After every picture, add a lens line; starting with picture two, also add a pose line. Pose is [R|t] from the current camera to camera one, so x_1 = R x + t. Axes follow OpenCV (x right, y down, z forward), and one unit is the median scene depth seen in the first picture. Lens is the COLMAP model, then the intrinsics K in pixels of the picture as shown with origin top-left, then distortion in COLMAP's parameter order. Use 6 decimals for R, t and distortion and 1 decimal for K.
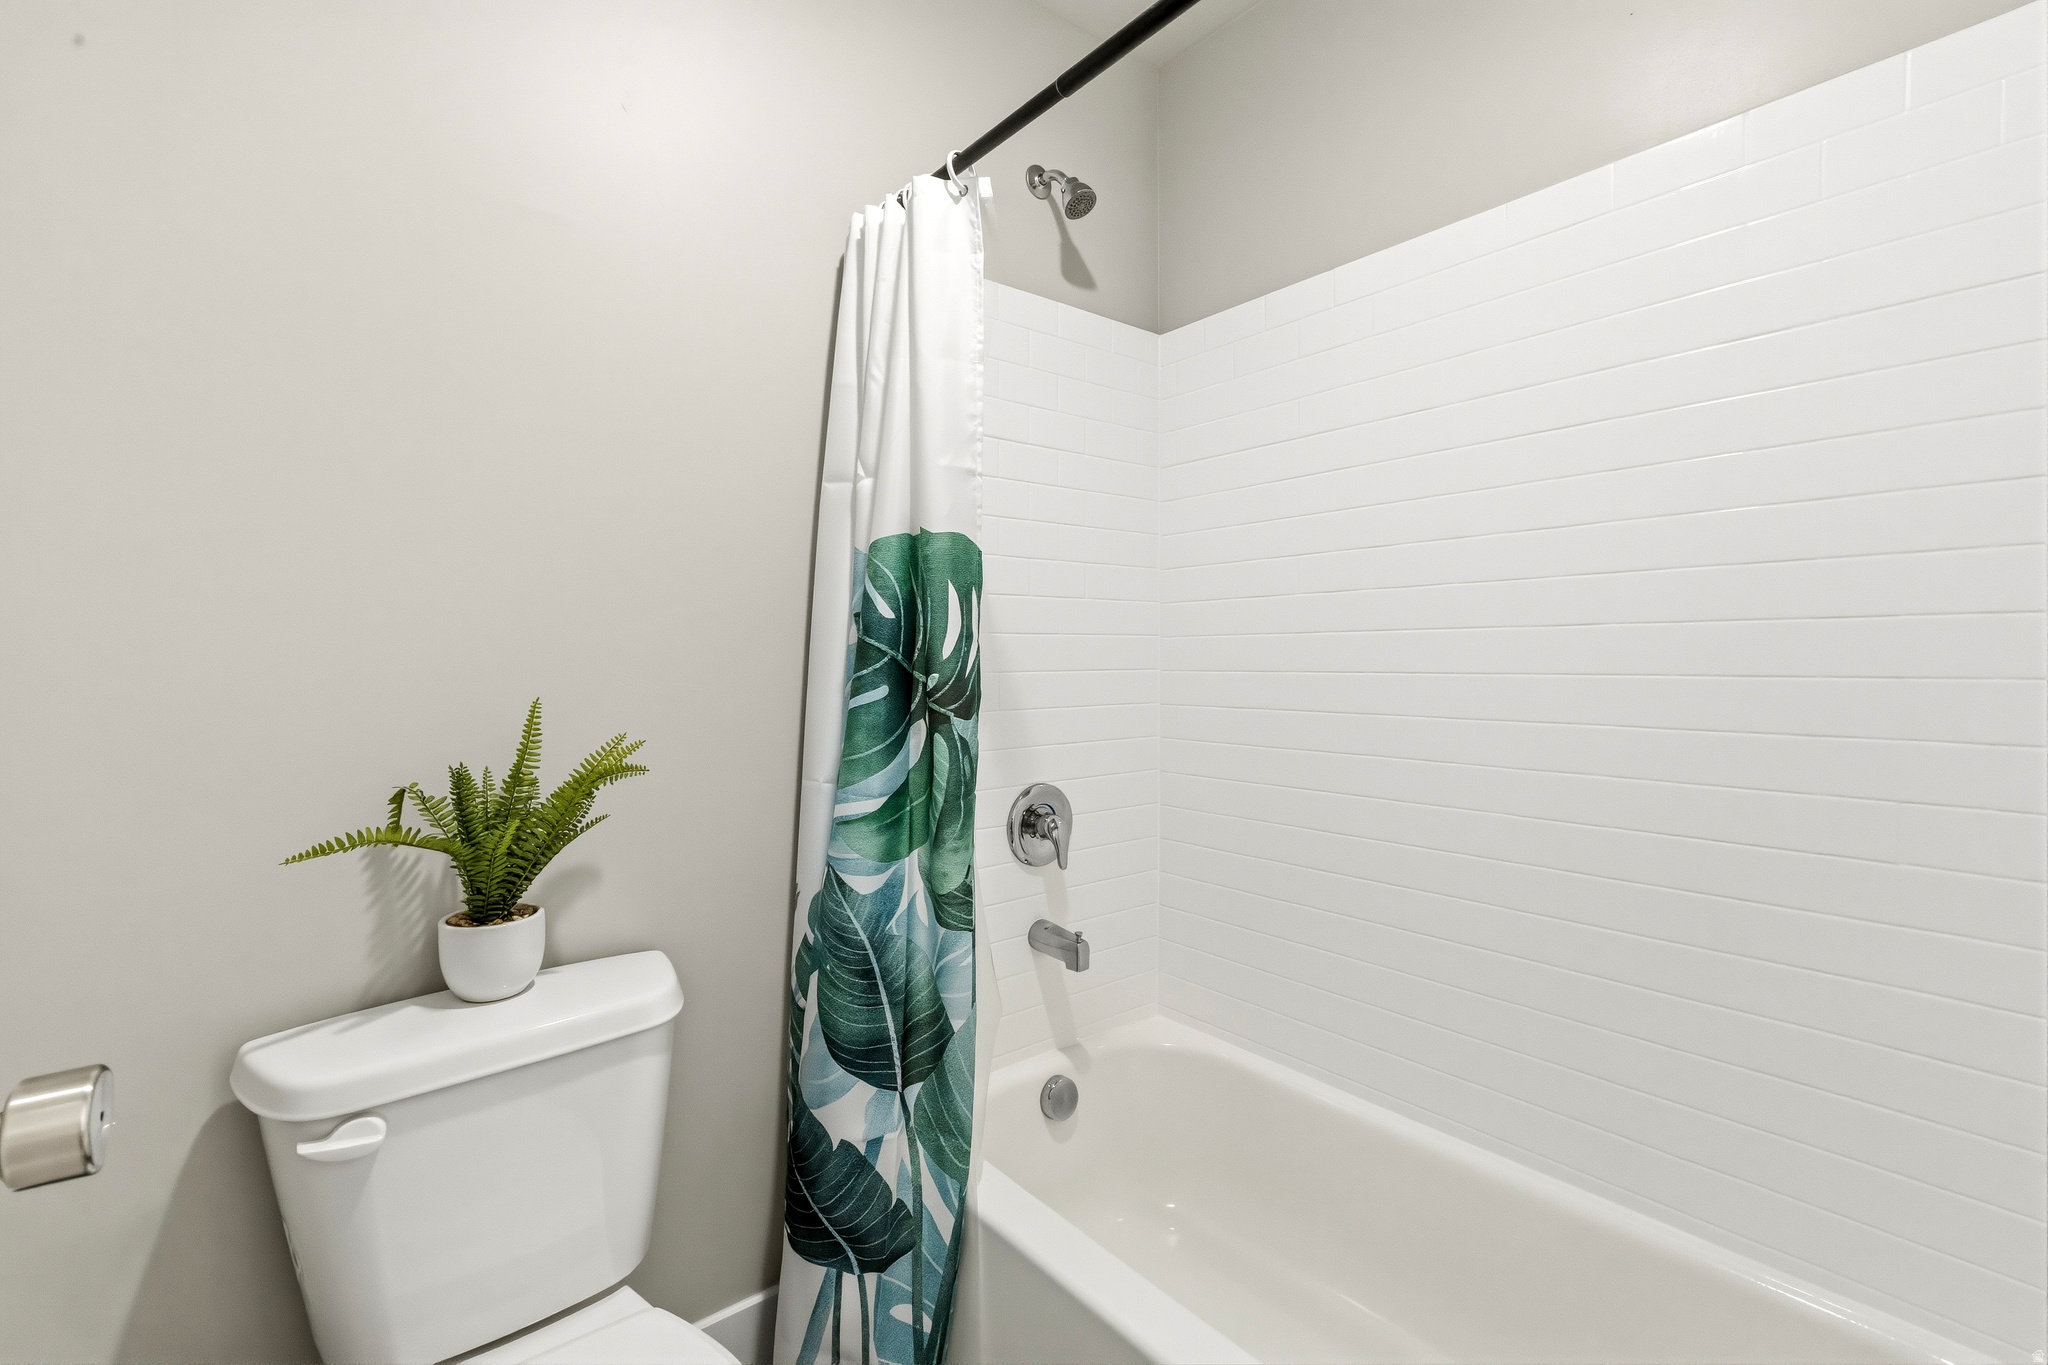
lens RADIAL K [[925.6, 0, 1021.4], [0, 925.6, 679.6], [0, 0, 1]] dist [-0.010890, -0.001094]
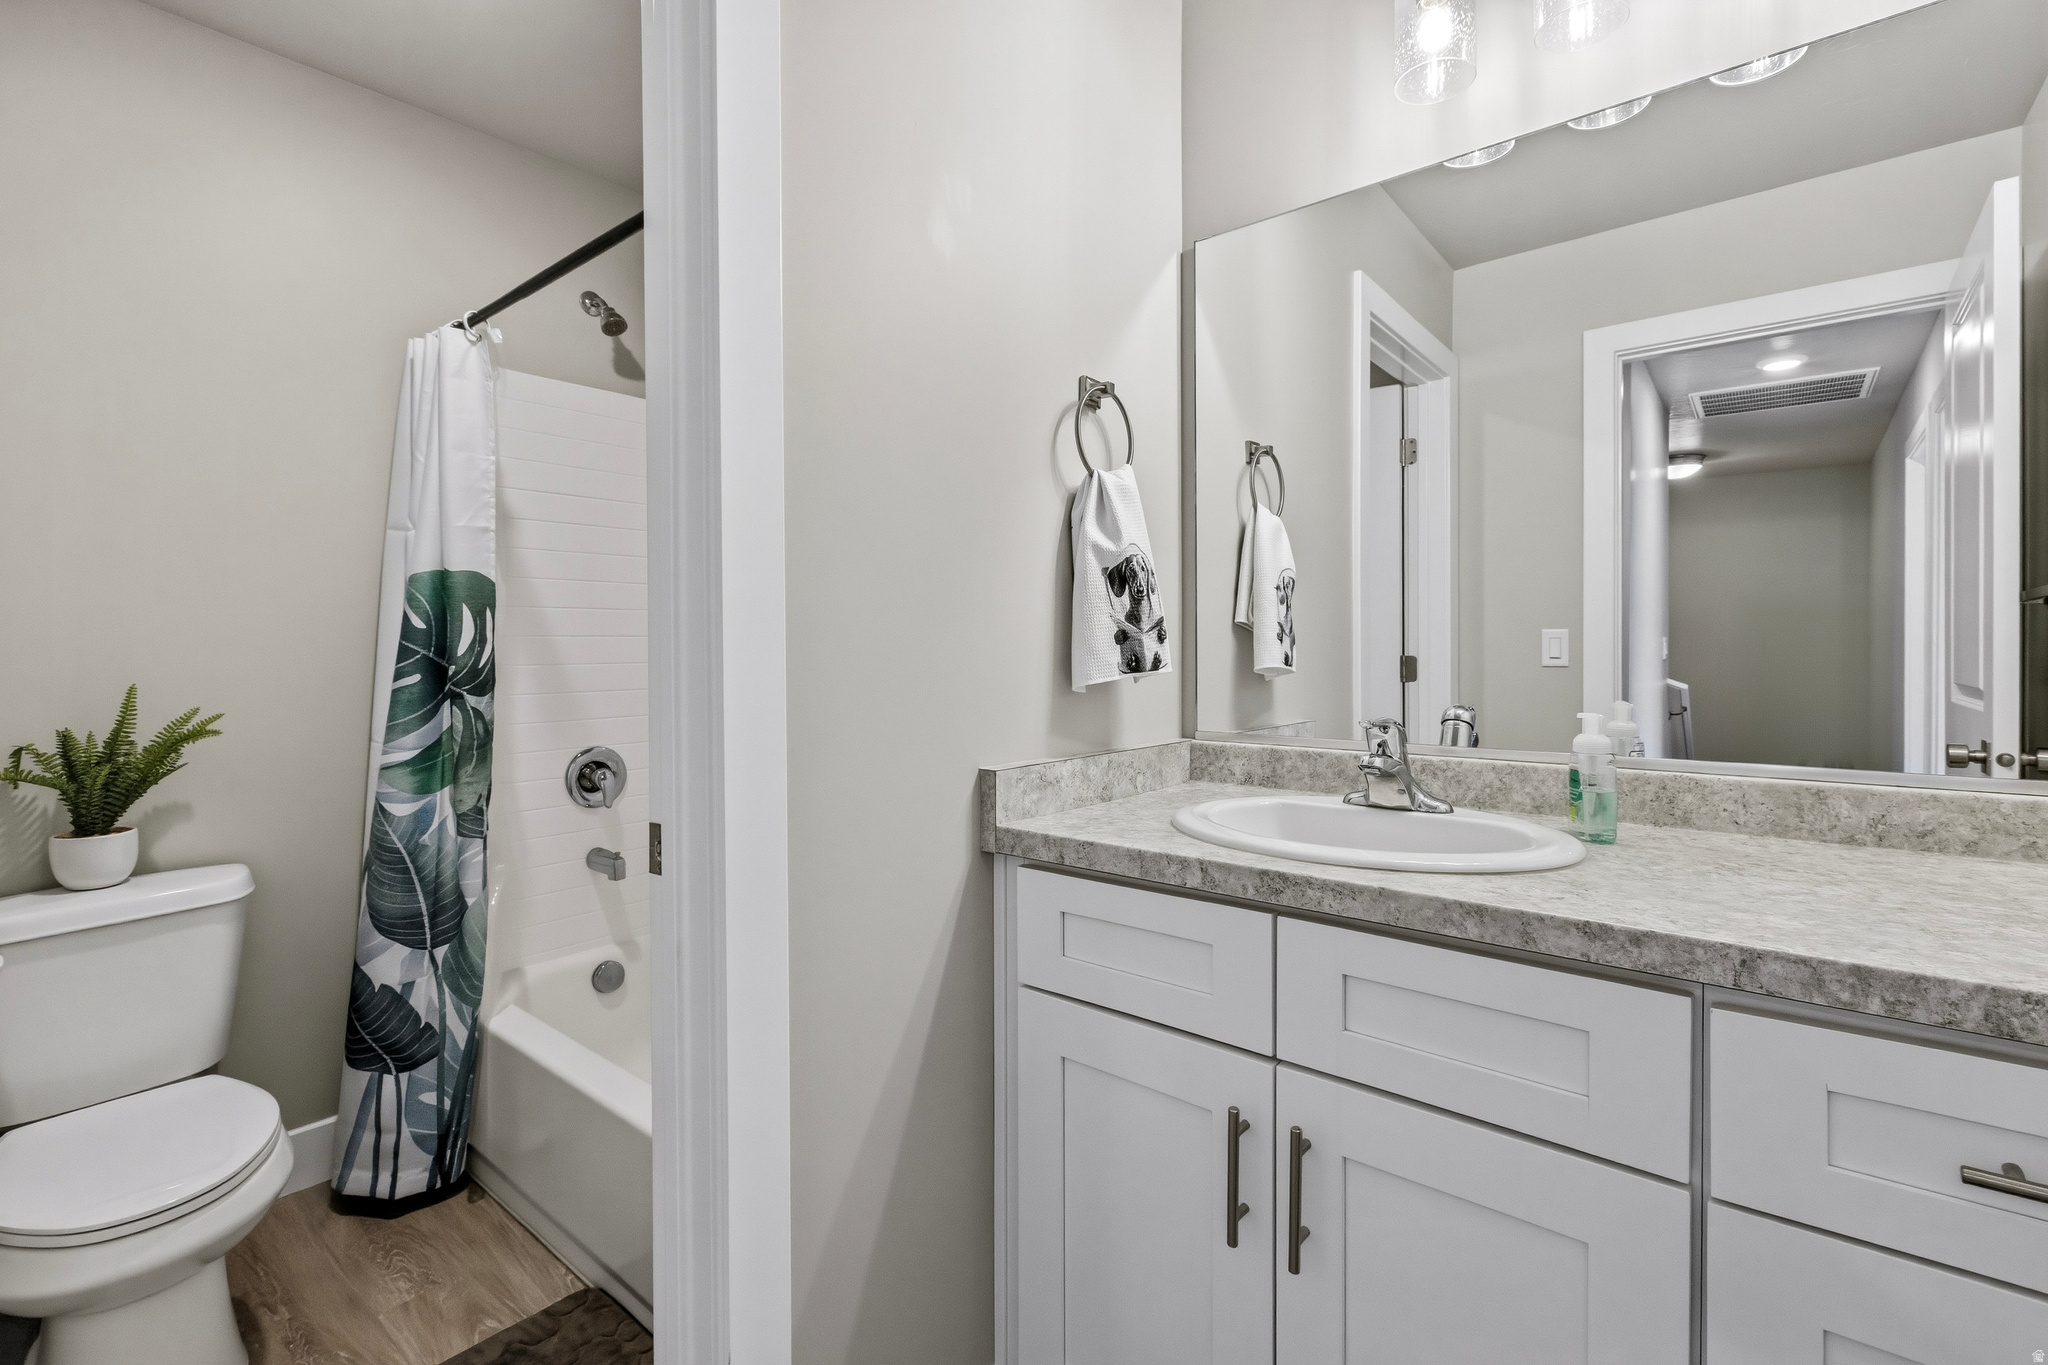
lens RADIAL K [[925.6, 0, 1028.0], [0, 925.6, 666.6], [0, 0, 1]] dist [-0.010890, -0.001094]
pose [[0.976707, -0.008460, 0.214411, 0.490121], [0.010006, 0.999931, -0.006128, 0.013505], [-0.214344, 0.008131, 0.976724, -0.640027]]
